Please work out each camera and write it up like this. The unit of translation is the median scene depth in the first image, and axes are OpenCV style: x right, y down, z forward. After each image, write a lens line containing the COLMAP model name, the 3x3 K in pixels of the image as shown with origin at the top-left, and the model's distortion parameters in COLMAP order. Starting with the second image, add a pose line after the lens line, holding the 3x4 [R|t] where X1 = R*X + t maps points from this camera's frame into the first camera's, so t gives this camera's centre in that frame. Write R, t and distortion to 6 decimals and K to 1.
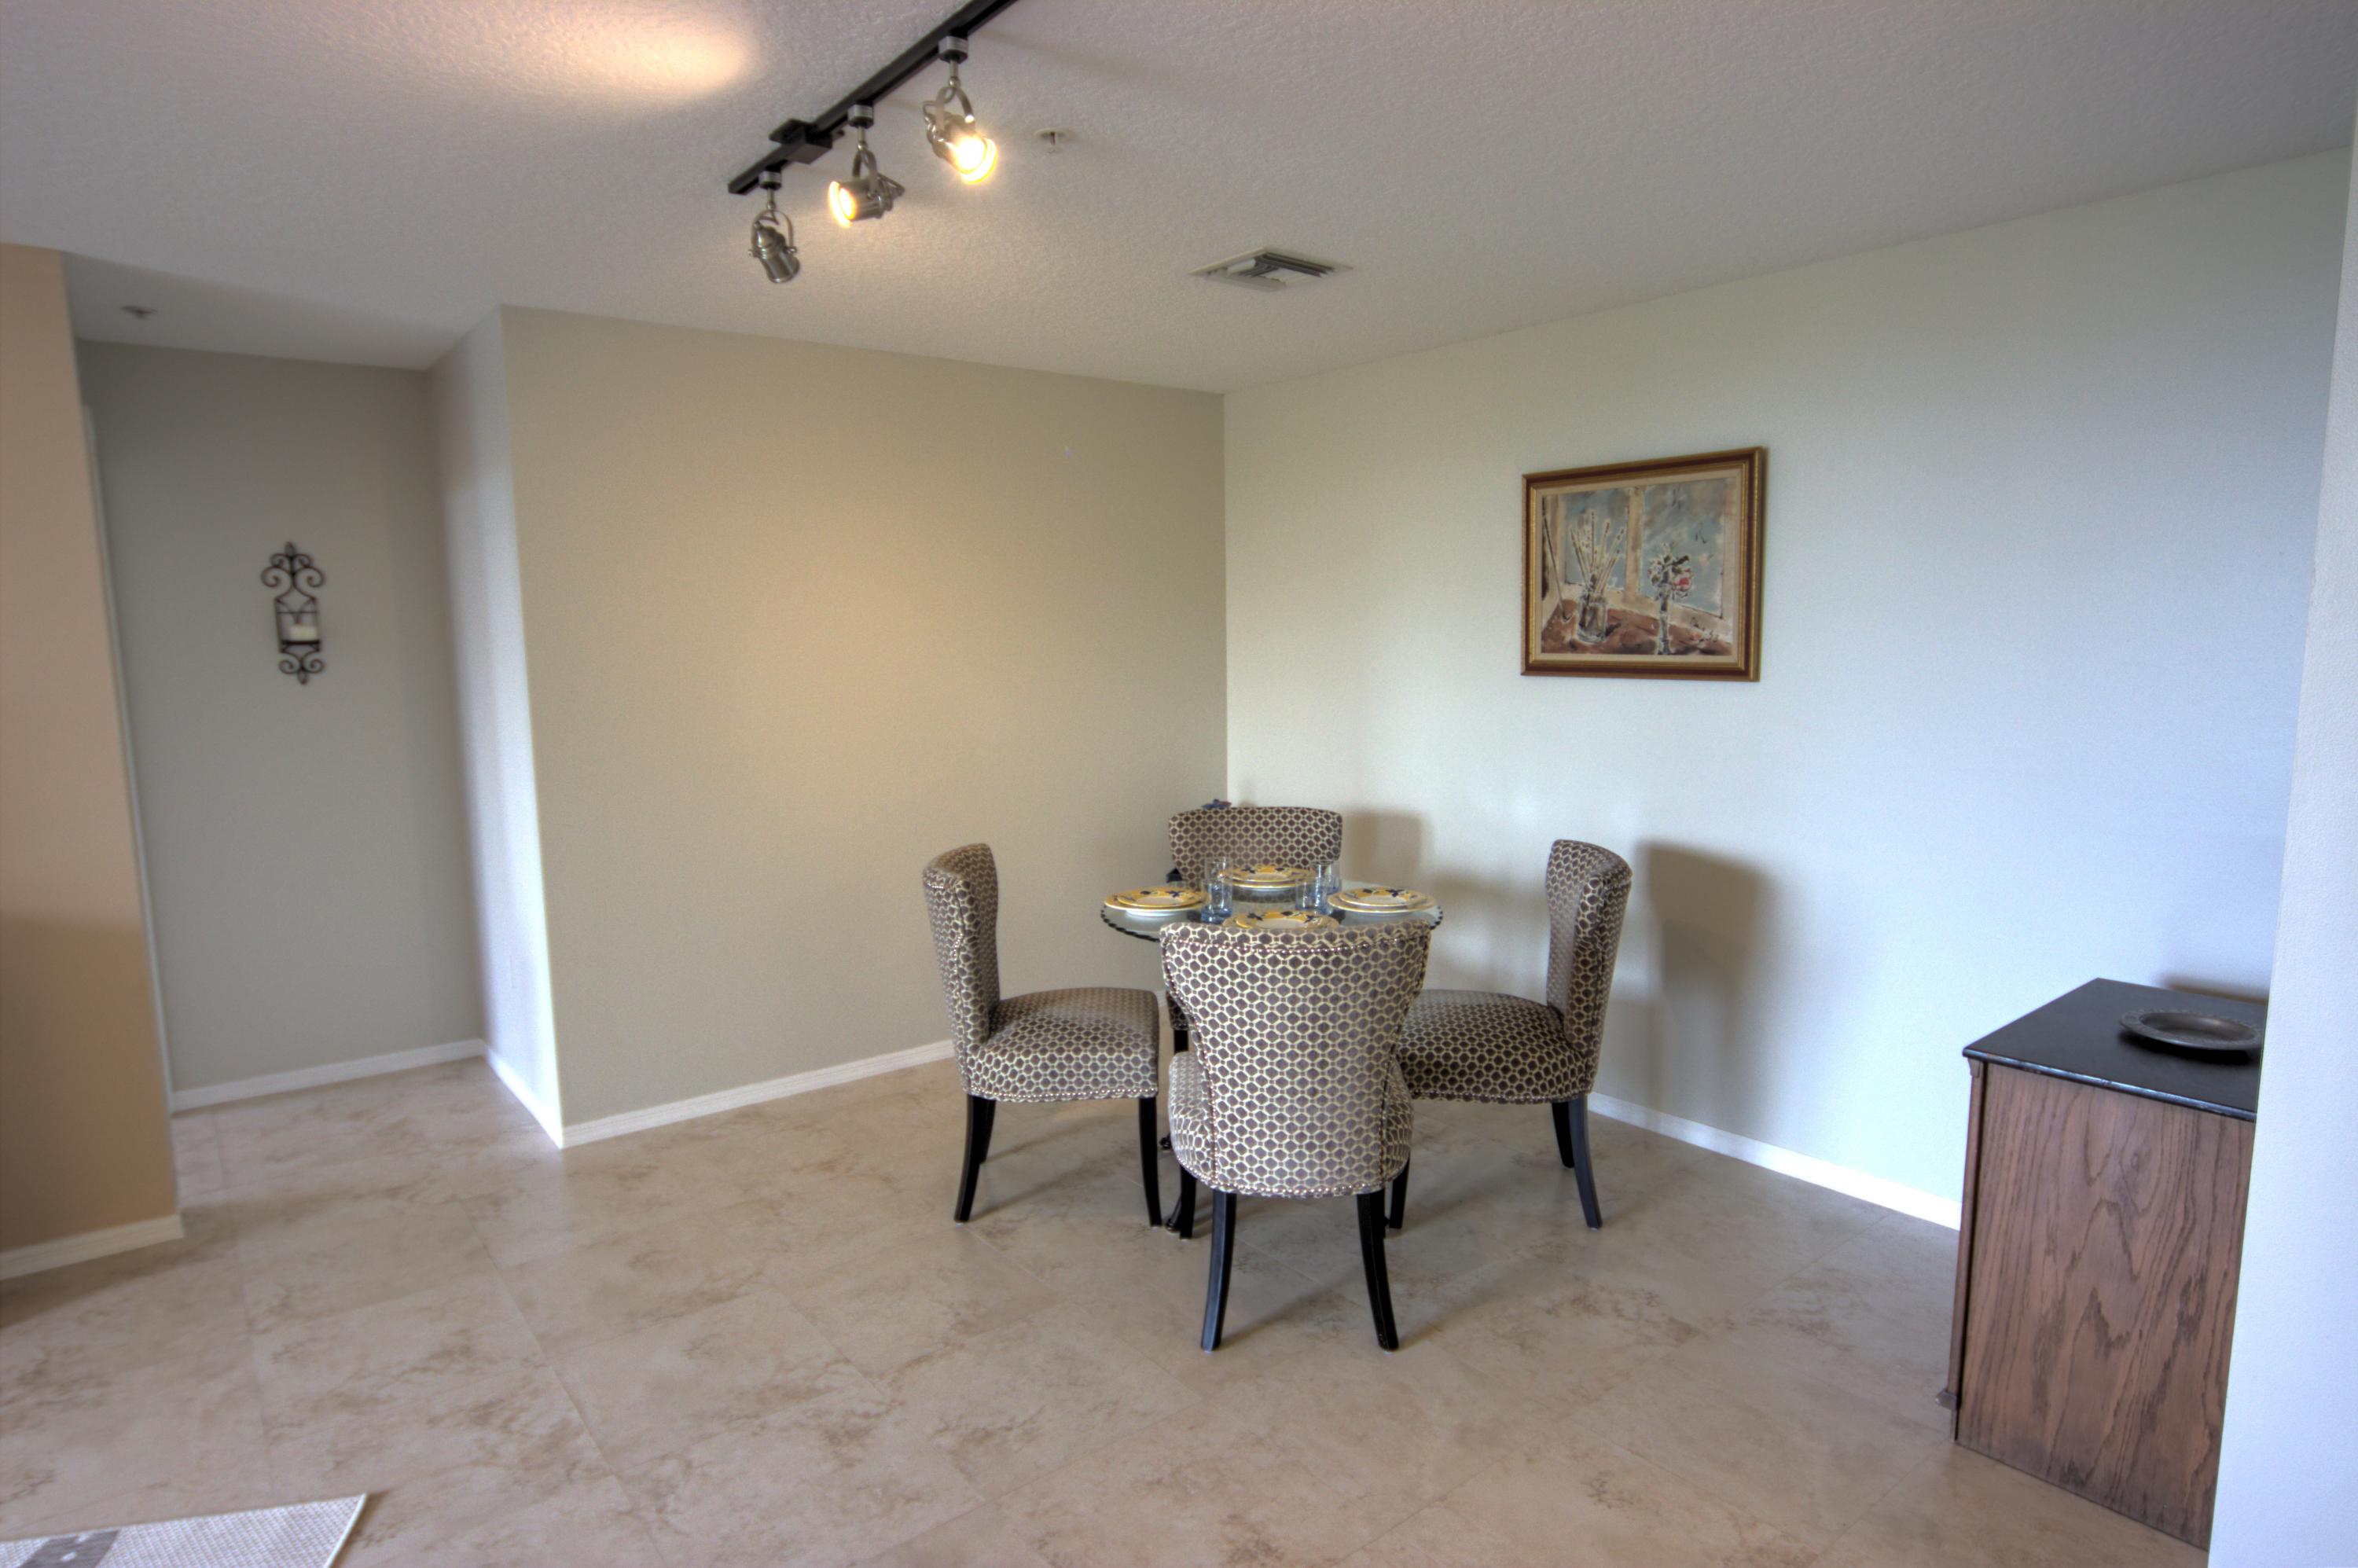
lens RADIAL K [[1314.2, 0, 1178.4], [0, 1314.2, 800.9], [0, 0, 1]] dist [-0.012799, 0.002517]
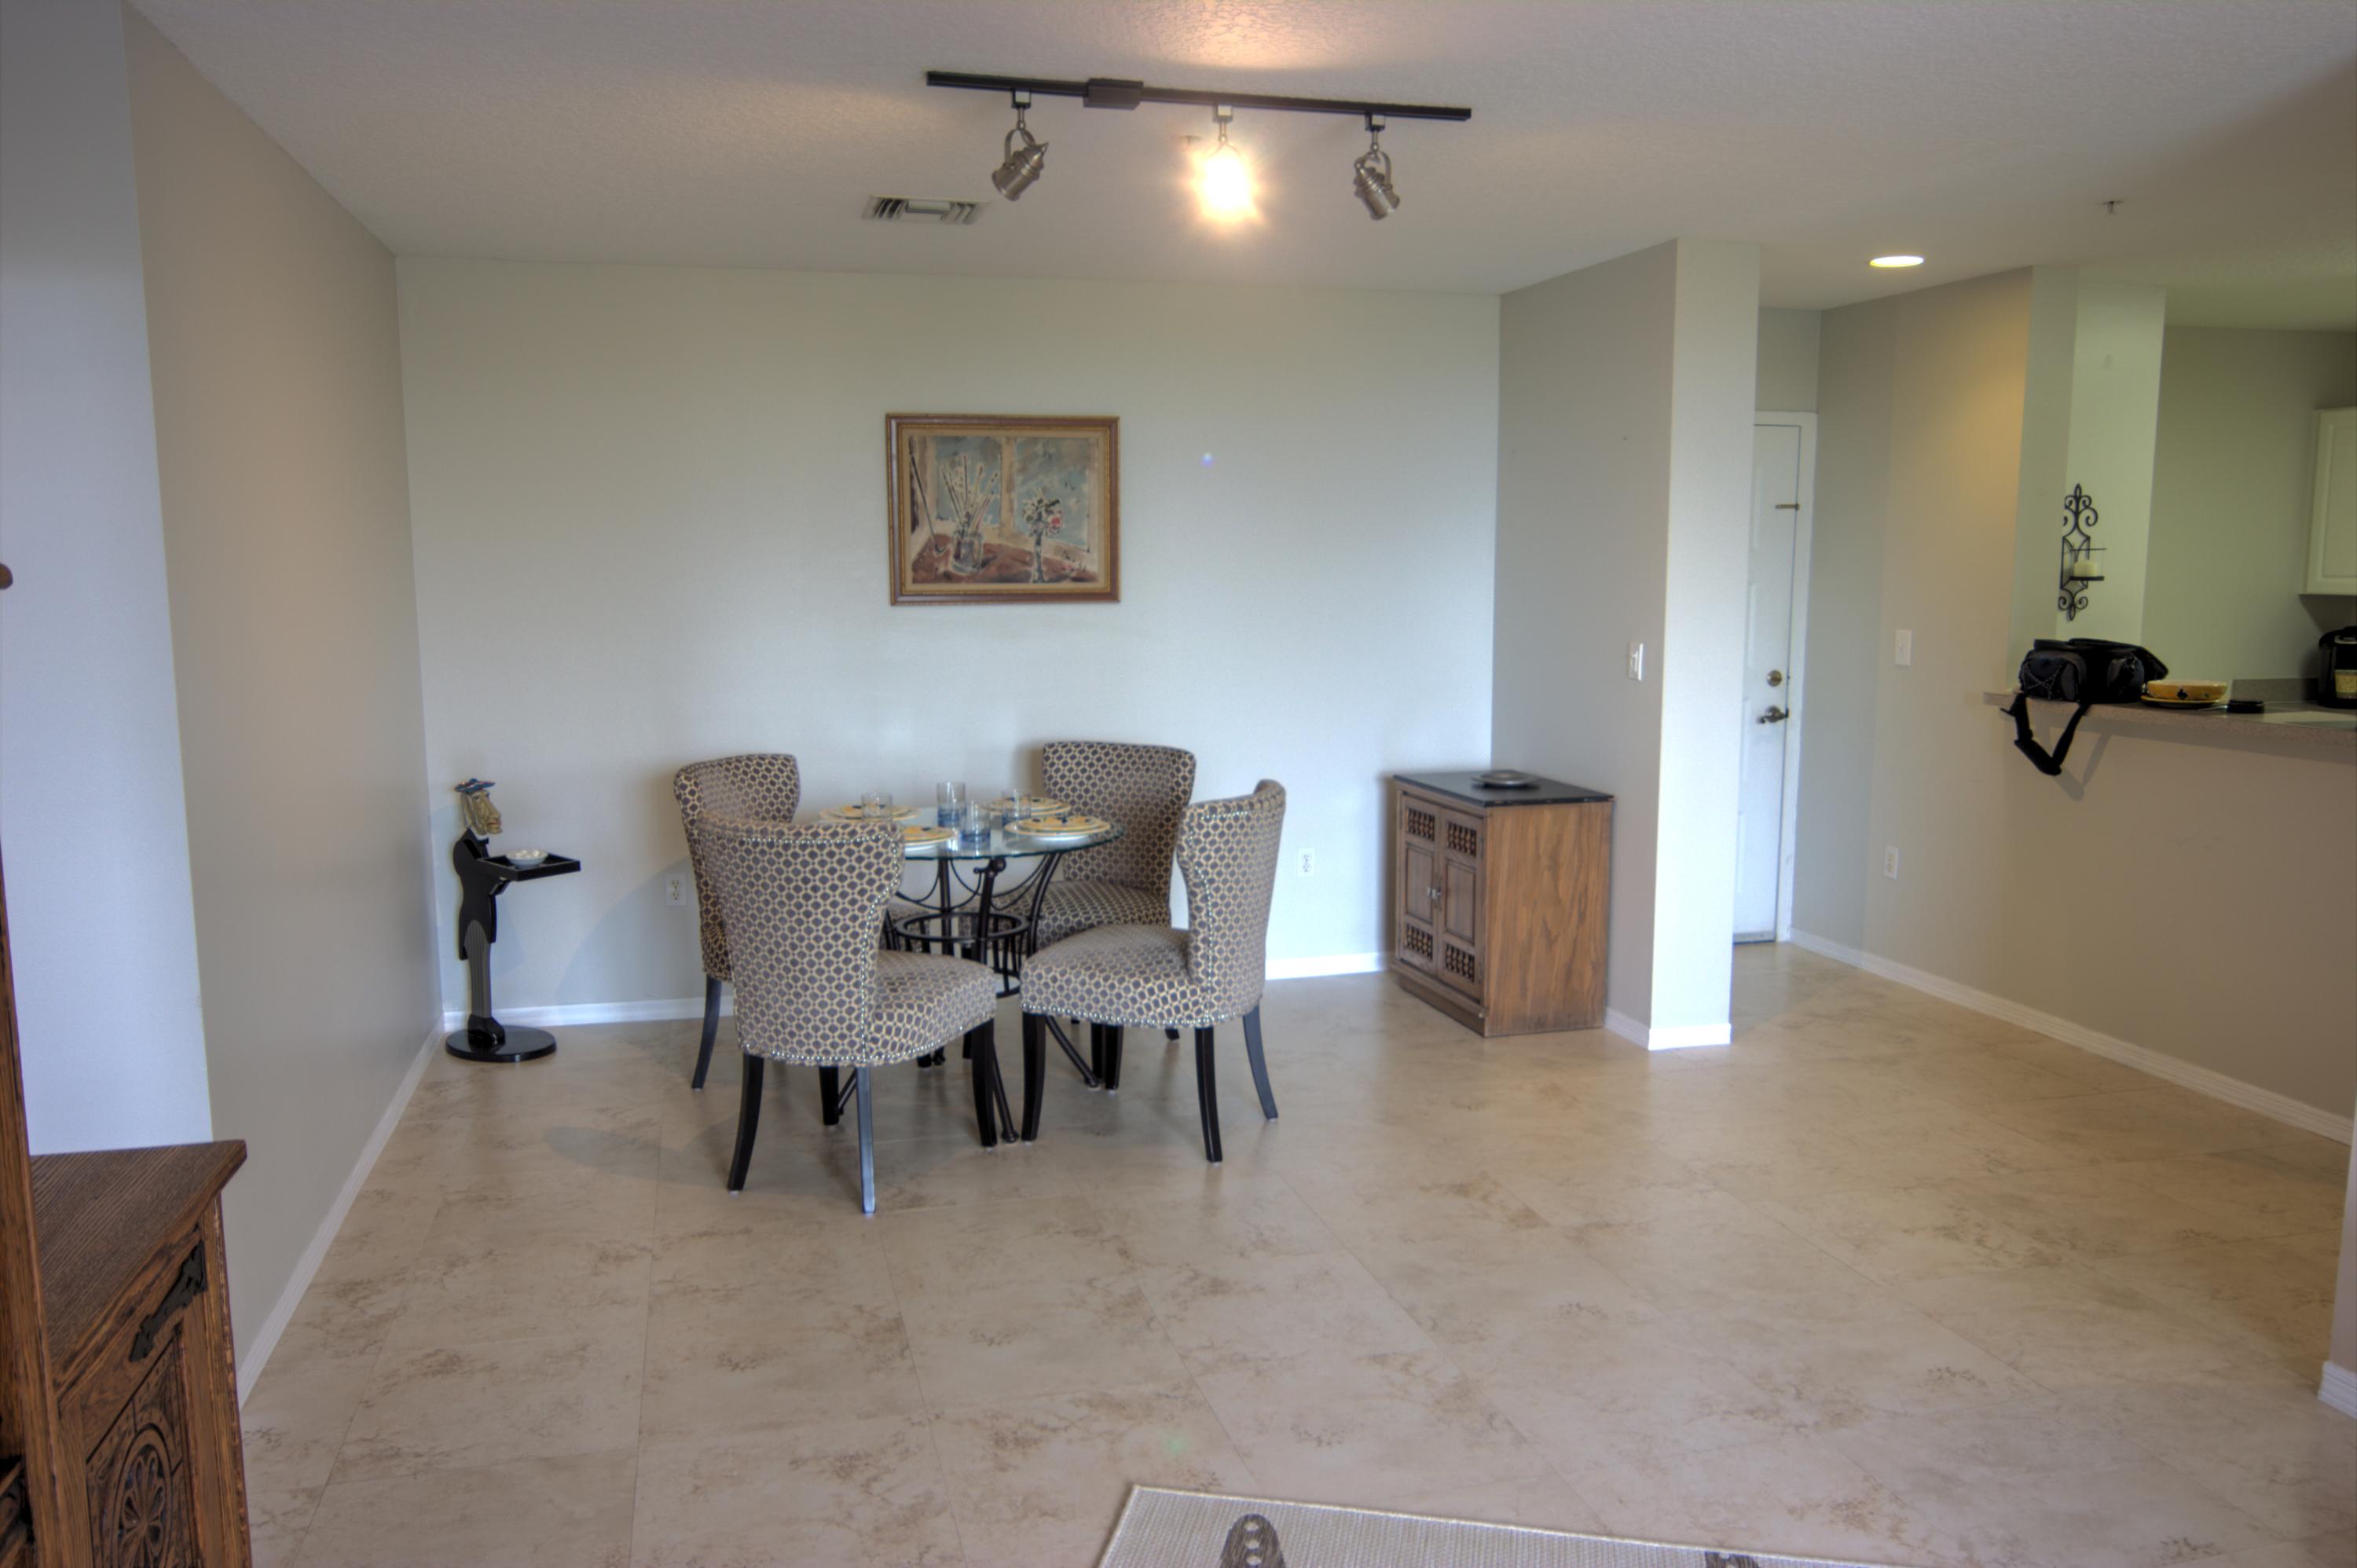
lens RADIAL K [[1748.0, 0, 1177.6], [0, 1748.0, 799.8], [0, 0, 1]] dist [-0.008625, 0.002336]
pose [[0.396817, -0.118519, 0.910214, -1.036529], [0.119850, 0.989830, 0.076636, -0.024387], [-0.910040, 0.078679, 0.406986, 0.268081]]
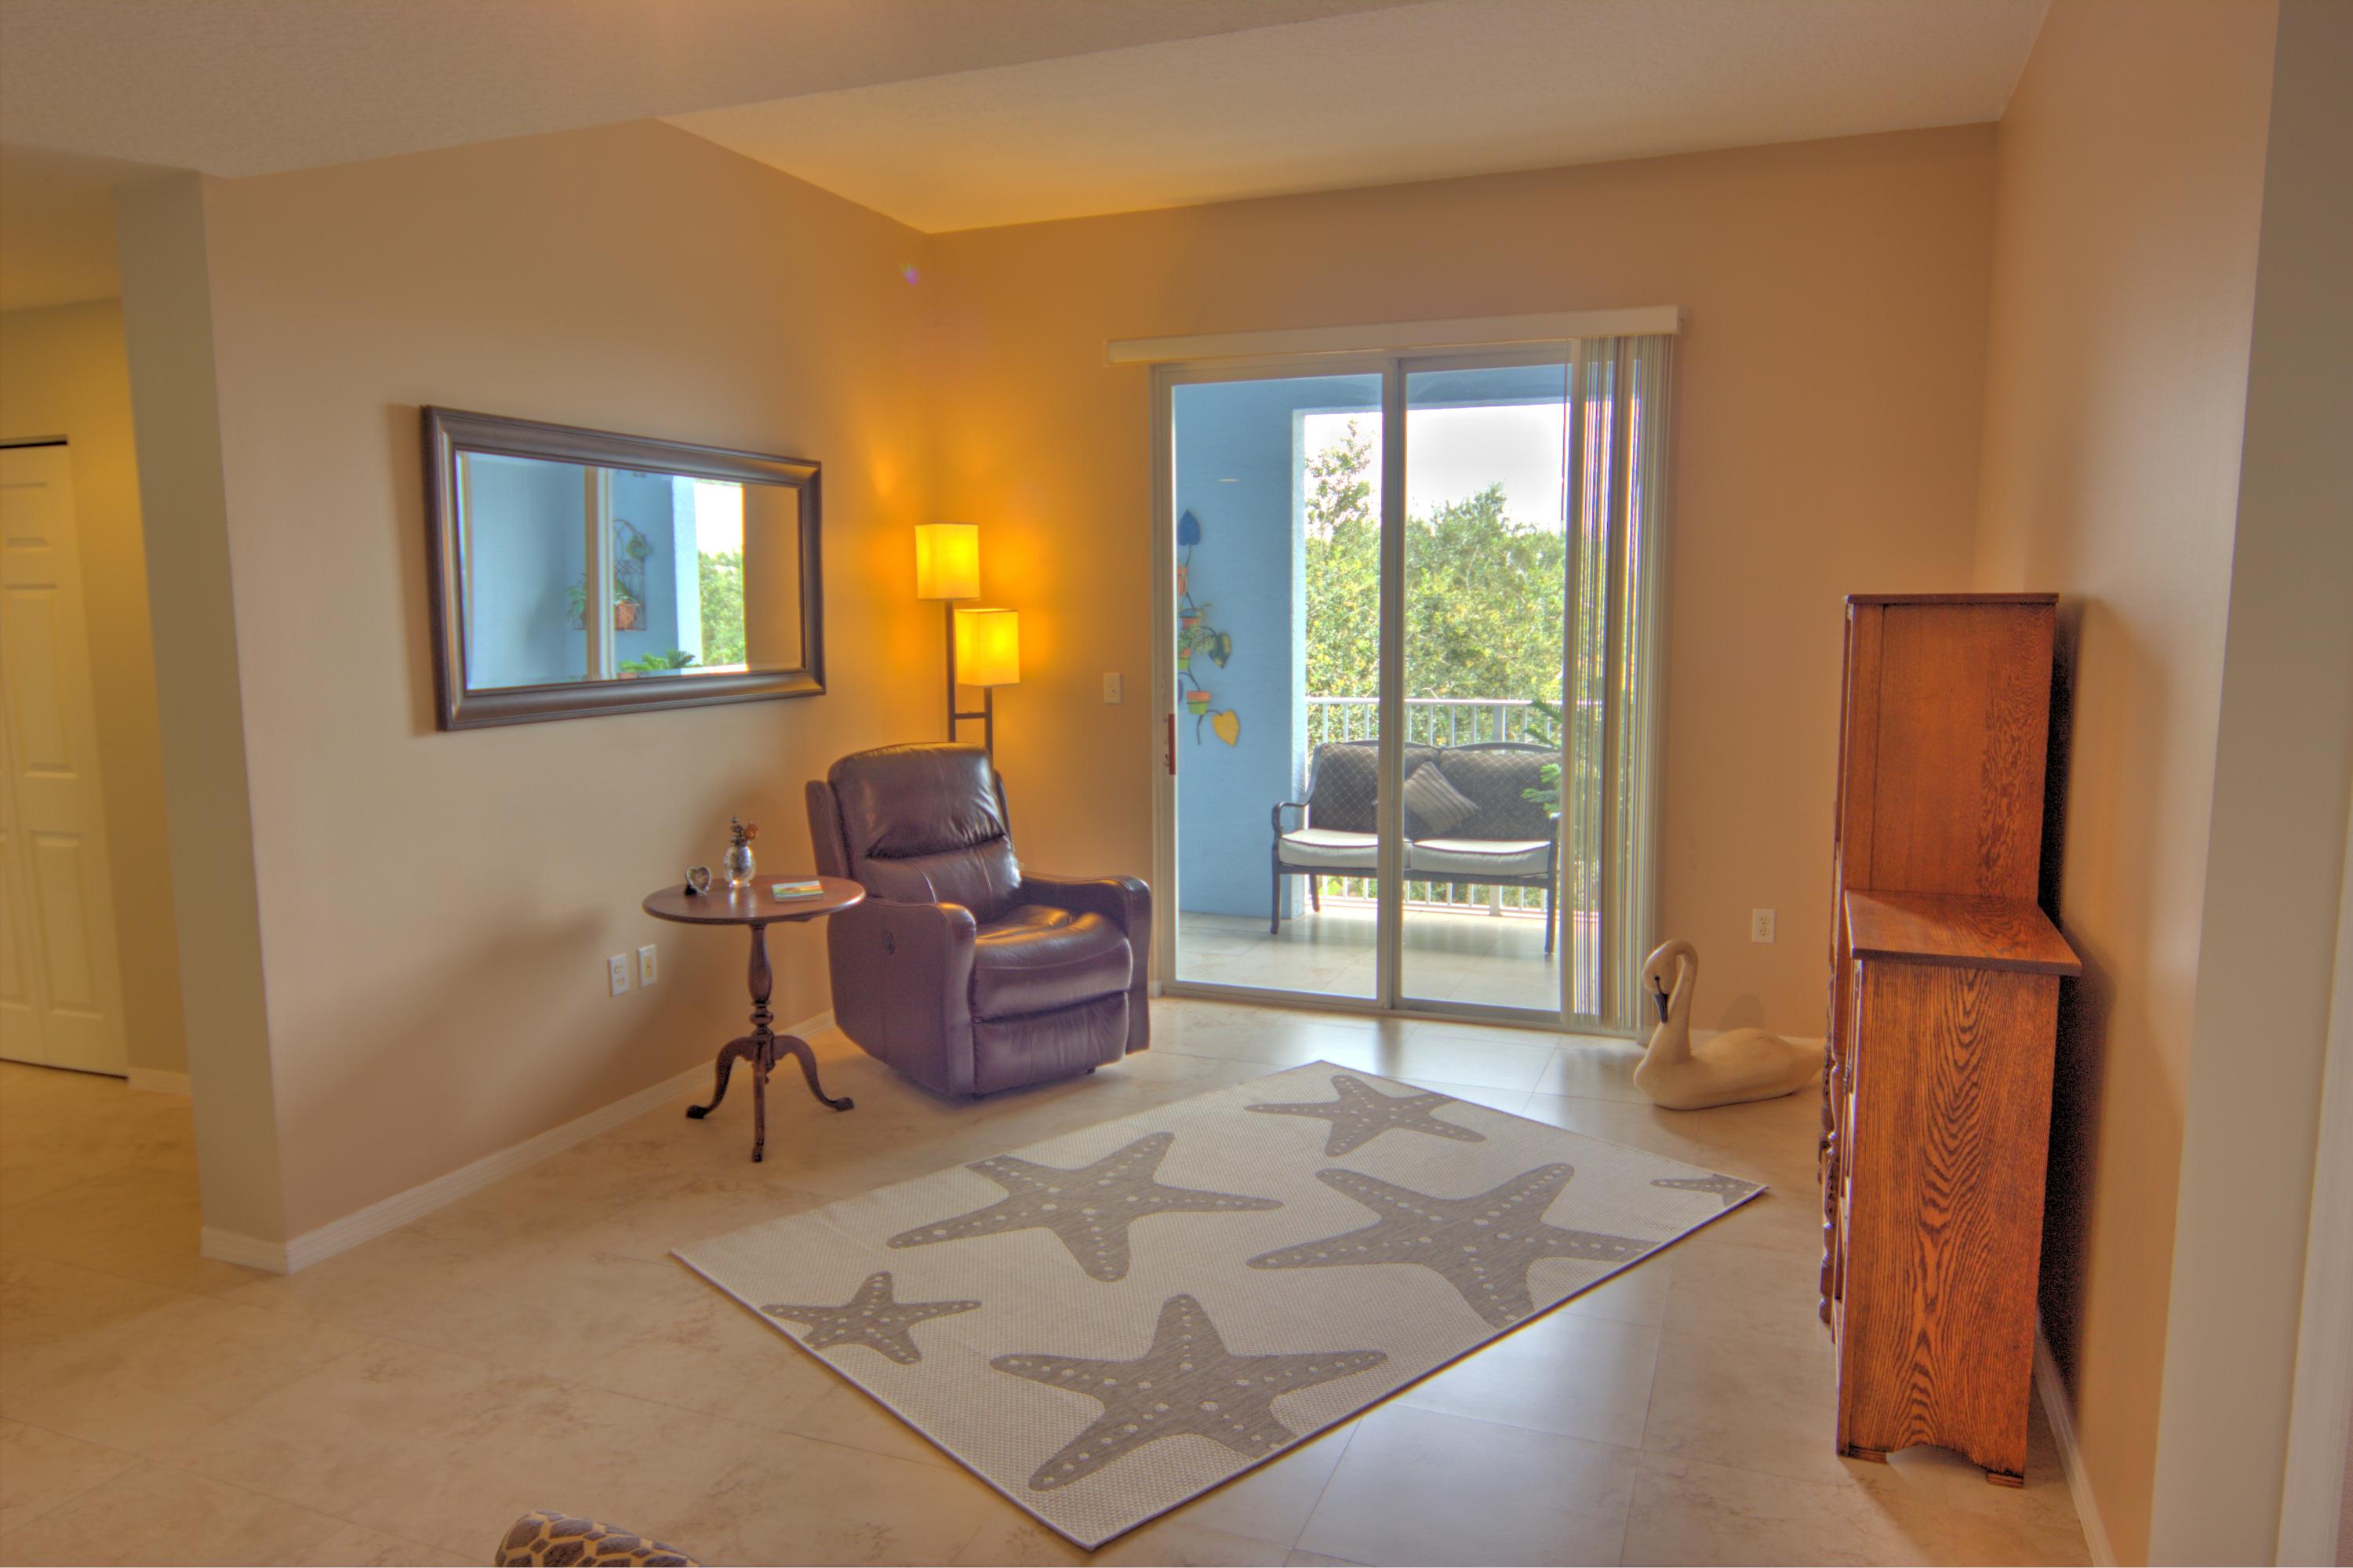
lens RADIAL K [[1561.9, 0, 1175.8], [0, 1561.9, 797.5], [0, 0, 1]] dist [-0.015814, 0.009127]
pose [[-0.866071, 0.081004, -0.493314, -0.111637], [-0.050849, 0.967394, 0.248121, -0.149998], [0.497328, 0.239975, -0.833713, 1.117842]]
